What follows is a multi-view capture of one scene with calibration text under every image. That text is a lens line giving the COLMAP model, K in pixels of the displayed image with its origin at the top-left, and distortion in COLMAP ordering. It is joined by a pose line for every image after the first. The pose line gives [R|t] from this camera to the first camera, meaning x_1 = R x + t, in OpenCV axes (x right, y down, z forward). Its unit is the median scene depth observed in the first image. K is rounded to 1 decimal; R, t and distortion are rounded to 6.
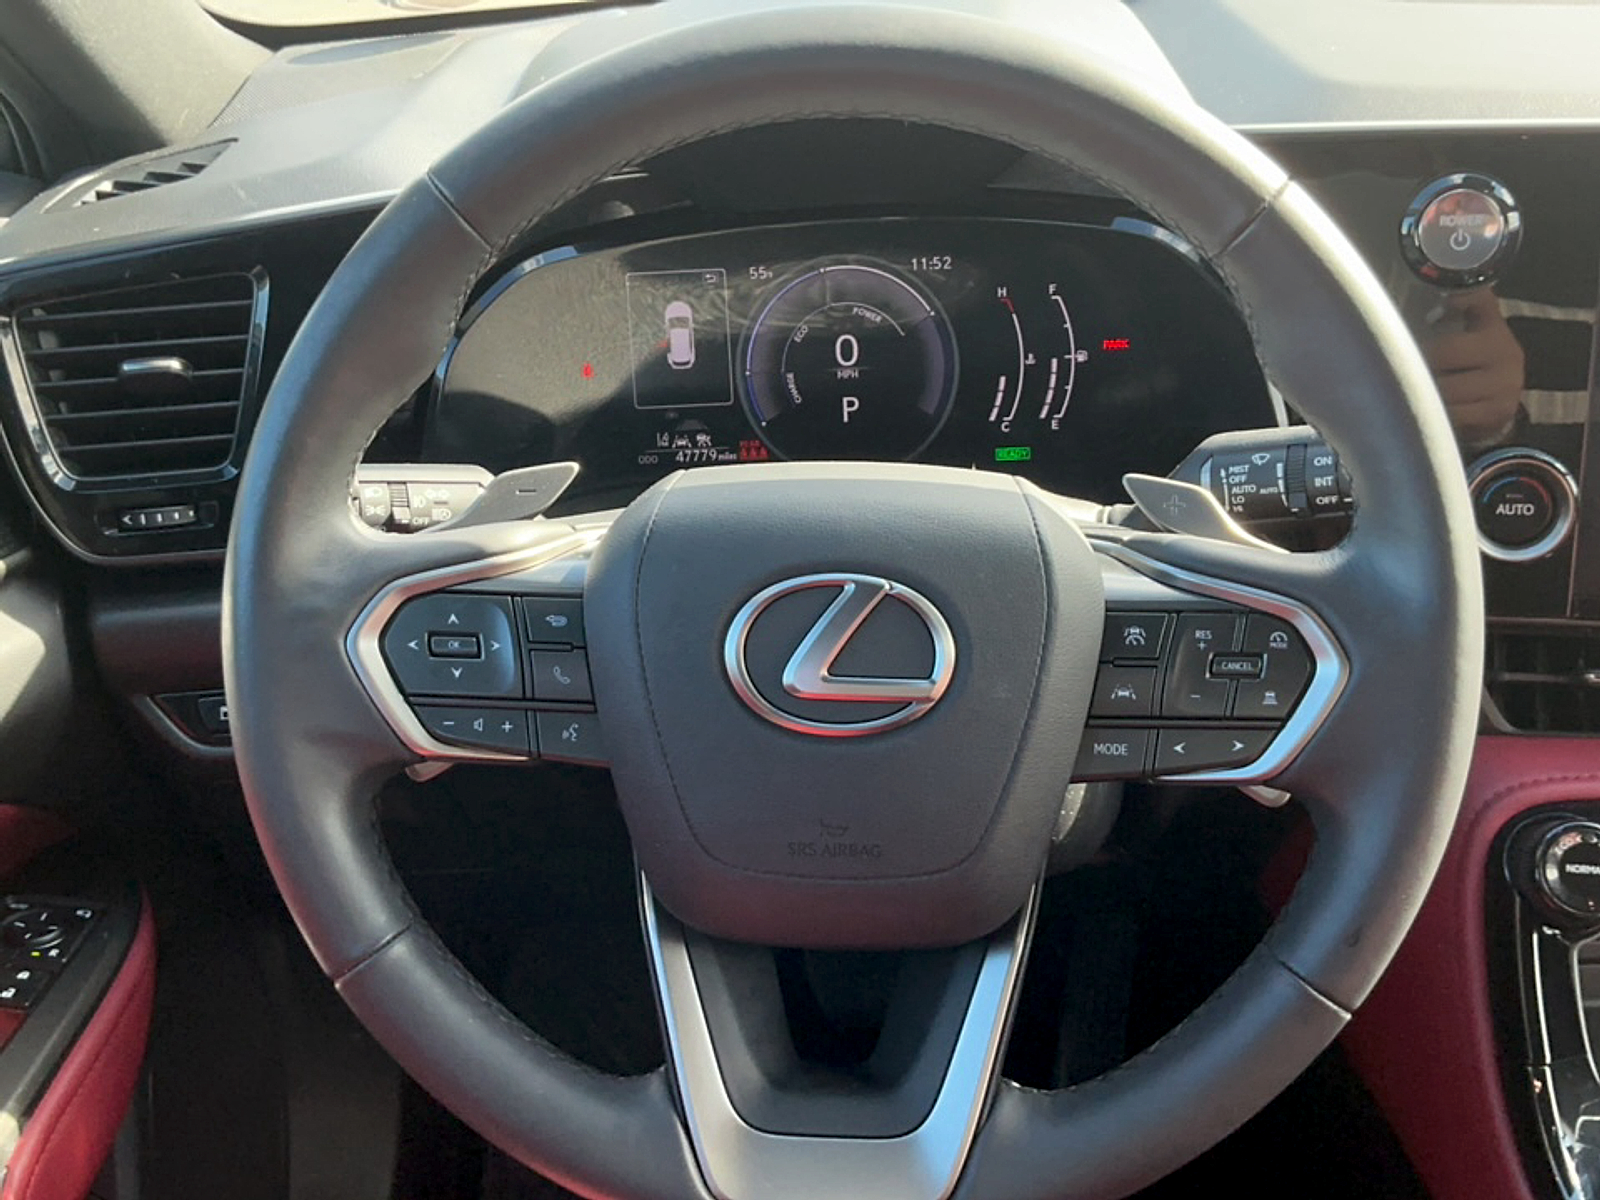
lens RADIAL K [[1681.3, 0, 813.5], [0, 1681.3, 589.9], [0, 0, 1]] dist [0.126795, -0.298679]
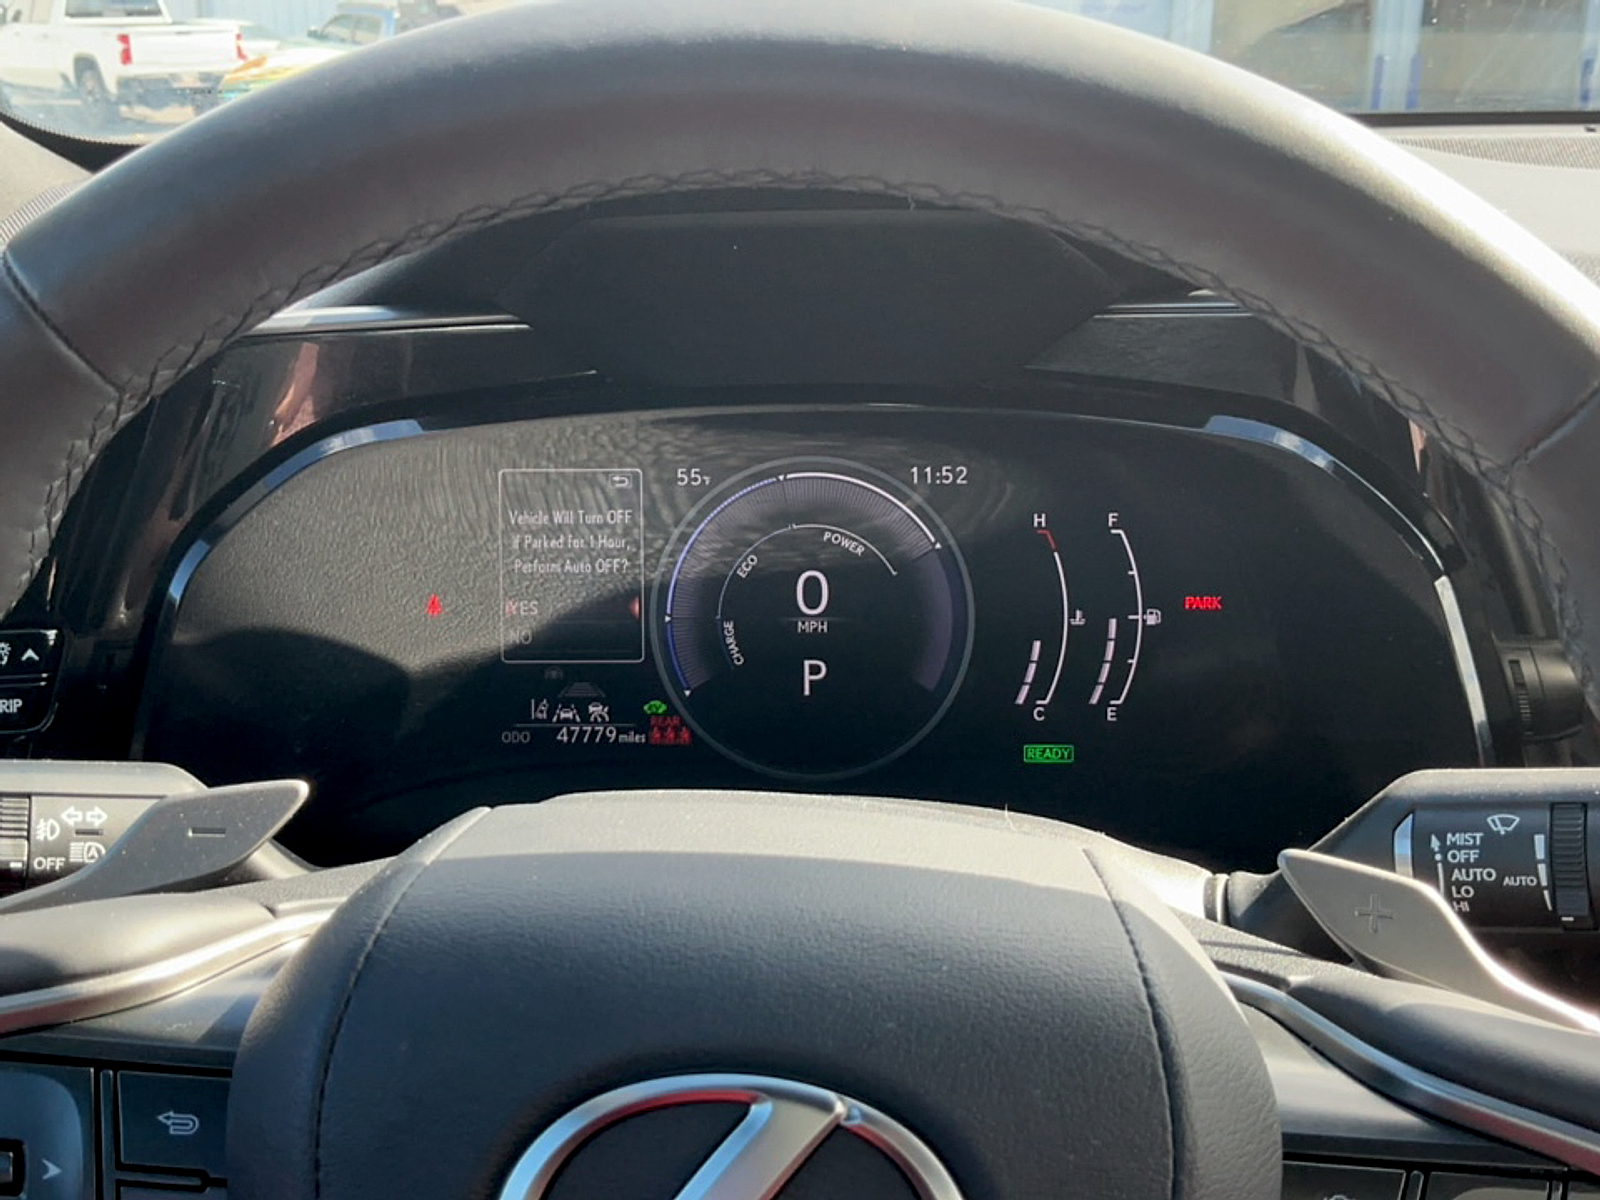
lens RADIAL K [[1681.3, 0, 813.5], [0, 1681.3, 589.9], [0, 0, 1]] dist [0.126795, -0.298679]
pose [[0.998982, 0.044935, 0.003903, 0.021935], [-0.044046, 0.990520, -0.130115, -0.067268], [-0.009712, 0.129810, 0.991491, 0.397449]]
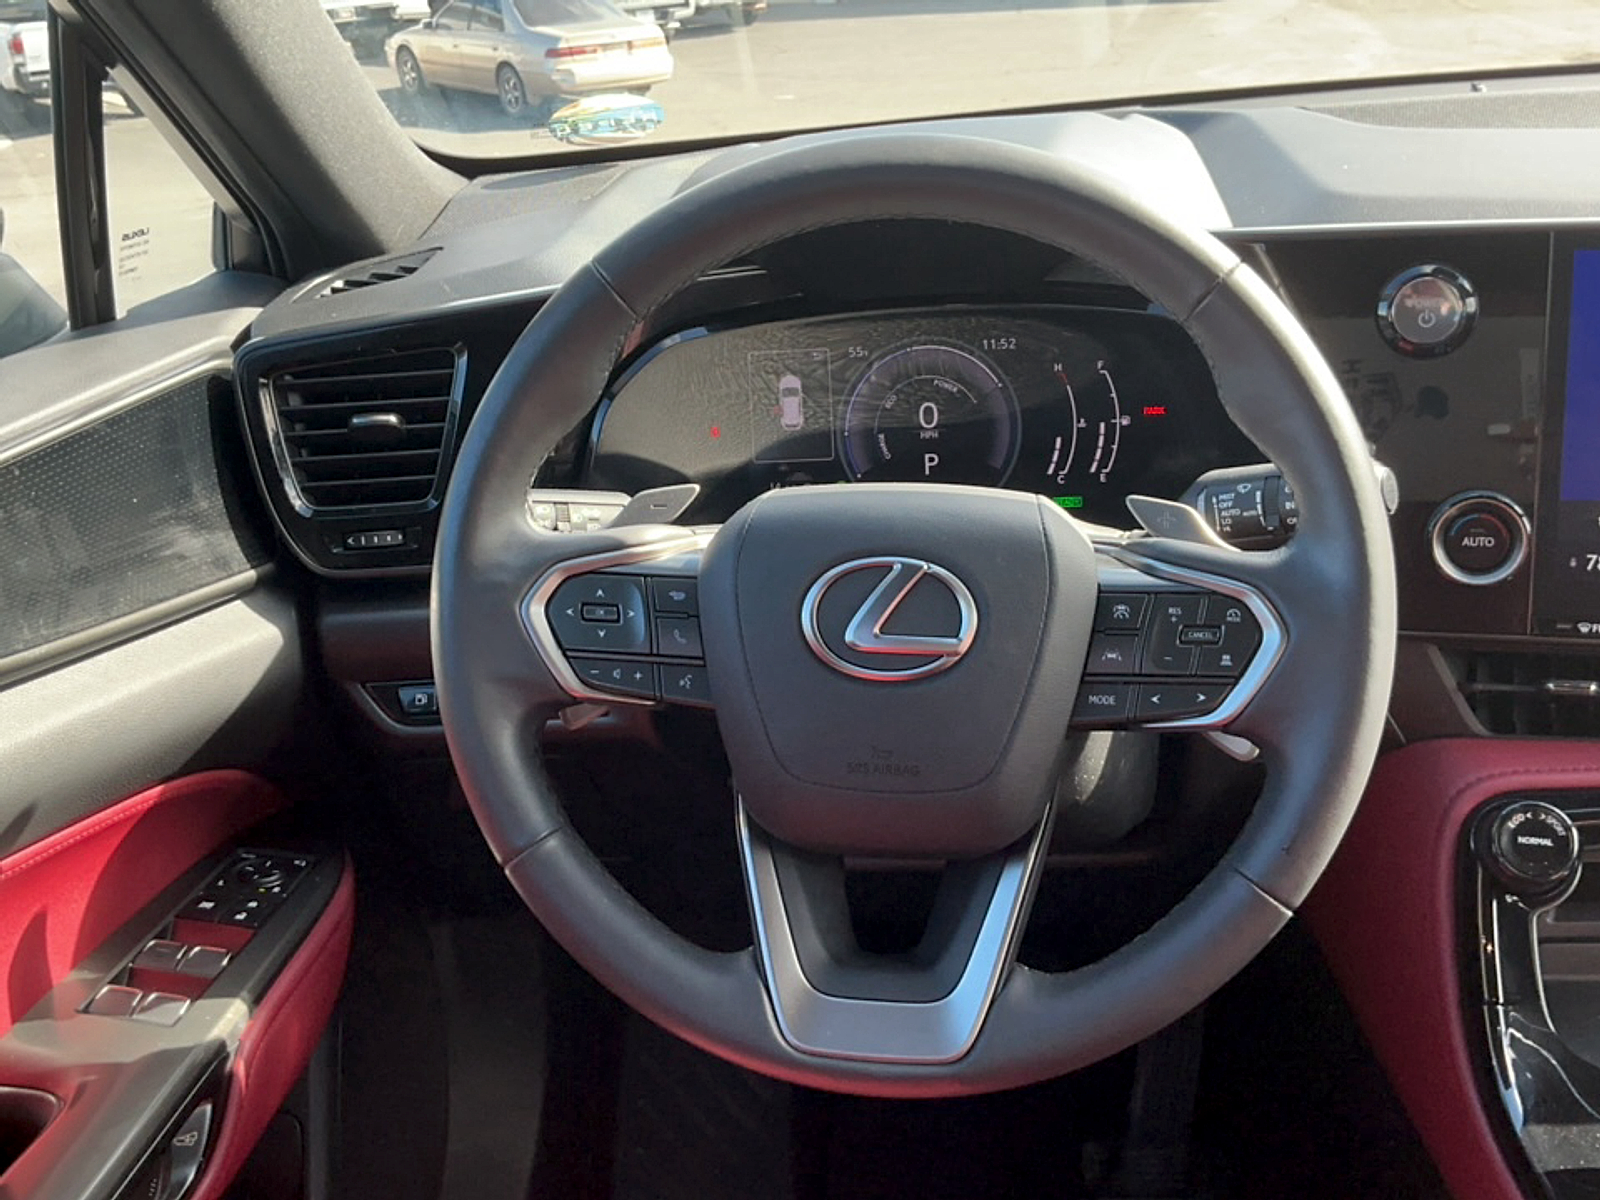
lens RADIAL K [[1681.3, 0, 813.5], [0, 1681.3, 589.9], [0, 0, 1]] dist [0.126795, -0.298679]
pose [[0.996015, 0.013160, -0.088206, 0.057372], [-0.019503, 0.997254, -0.071440, 0.087823], [0.087024, 0.072876, 0.993537, -0.244787]]
